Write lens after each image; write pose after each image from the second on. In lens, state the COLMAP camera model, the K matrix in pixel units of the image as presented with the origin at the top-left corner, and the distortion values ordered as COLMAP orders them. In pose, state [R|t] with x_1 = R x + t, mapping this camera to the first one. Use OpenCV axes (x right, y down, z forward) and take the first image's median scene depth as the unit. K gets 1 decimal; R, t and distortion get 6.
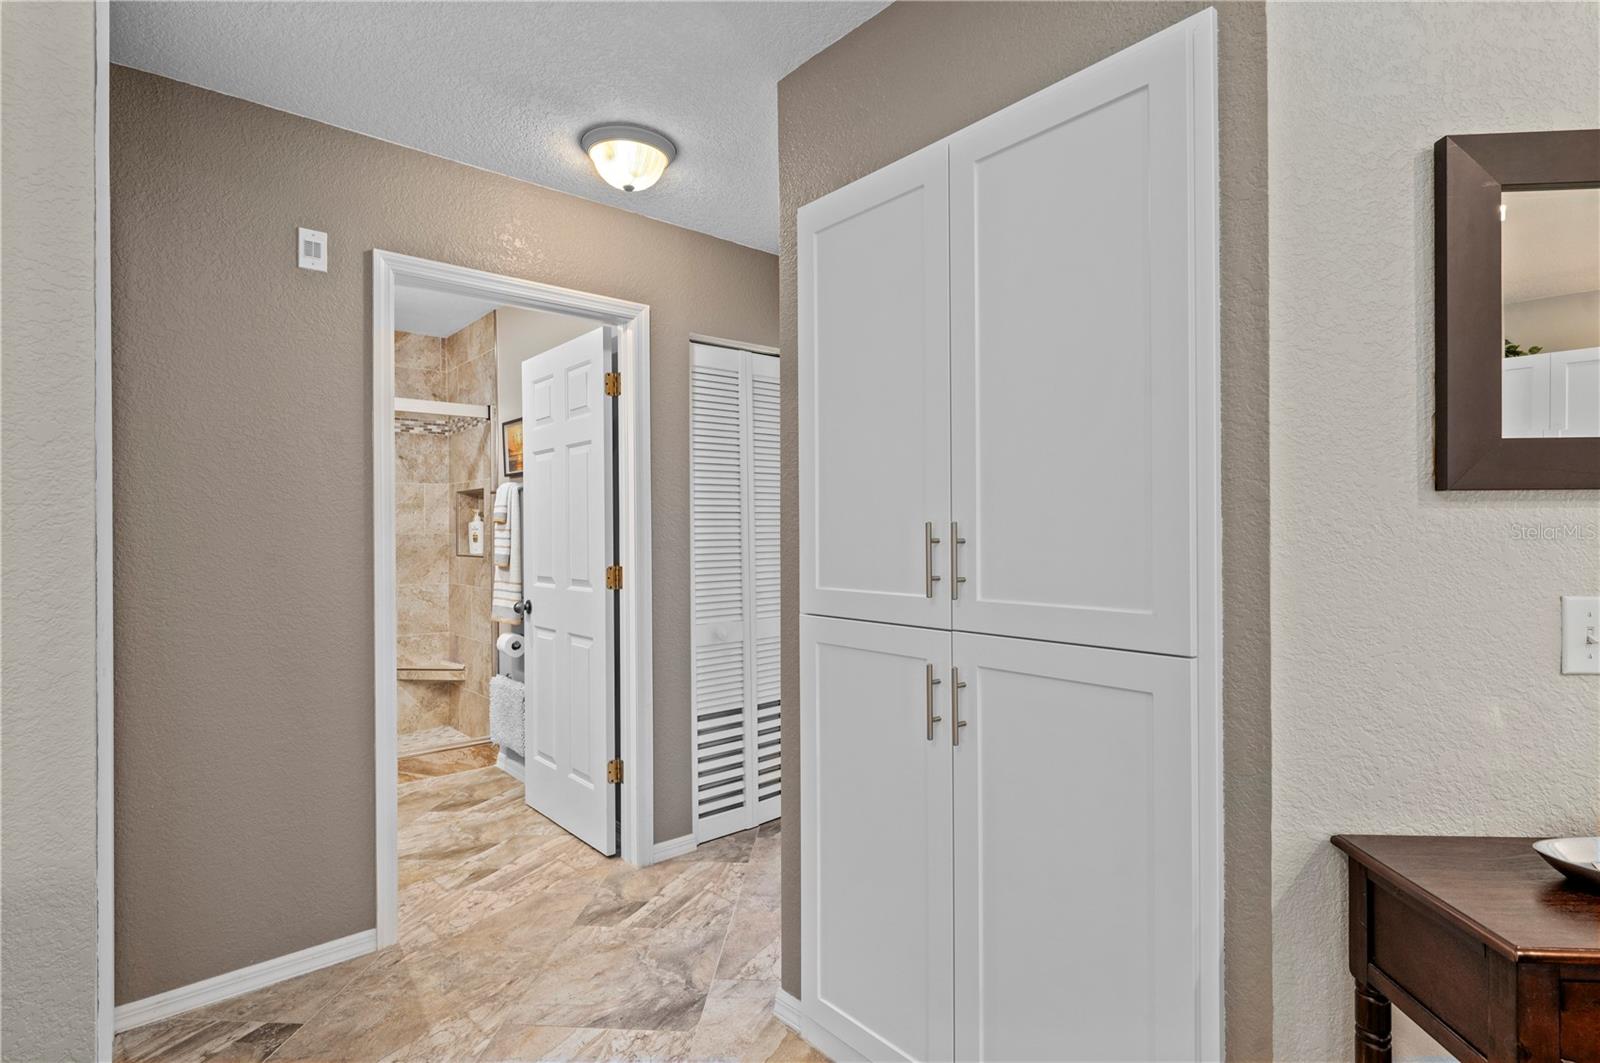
lens RADIAL K [[785.8, 0, 800.0], [0, 785.8, 531.5], [0, 0, 1]] dist [-0.001439, -0.000409]
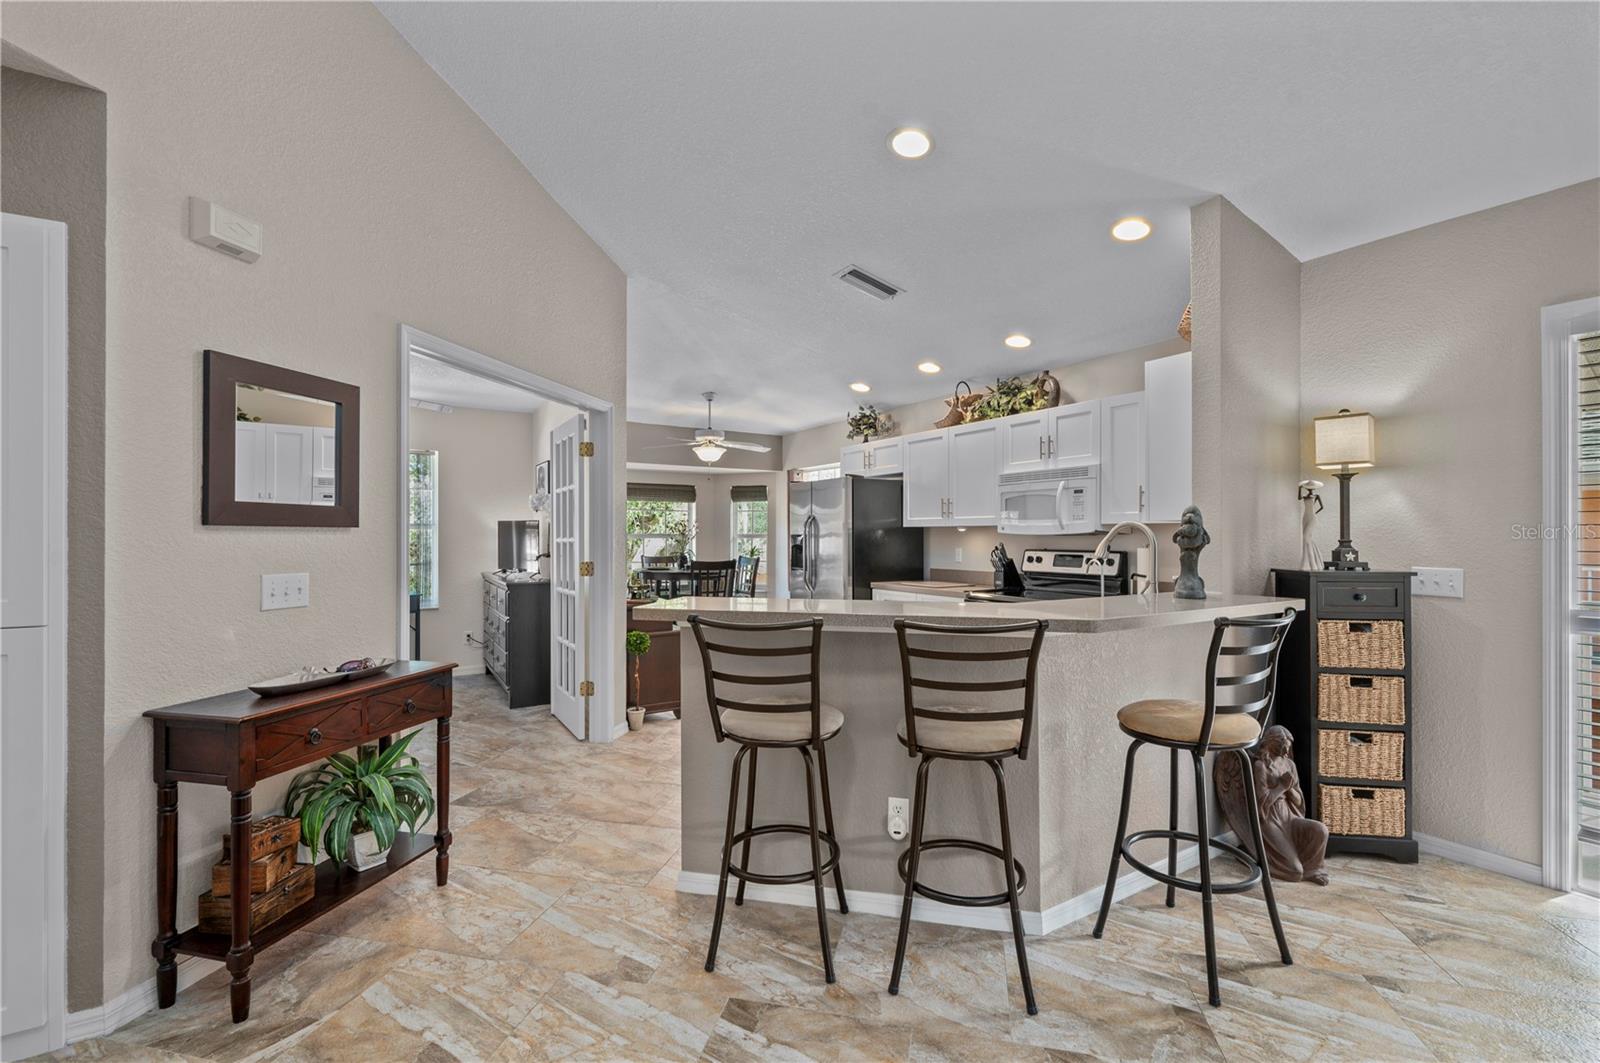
lens RADIAL K [[682.6, 0, 802.4], [0, 682.6, 534.1], [0, 0, 1]] dist [-0.001257, -0.000268]
pose [[0.145339, 0.011027, 0.989321, -0.666114], [0.000084, 0.999938, -0.011157, -0.009825], [-0.989382, 0.001705, 0.145329, -0.741558]]
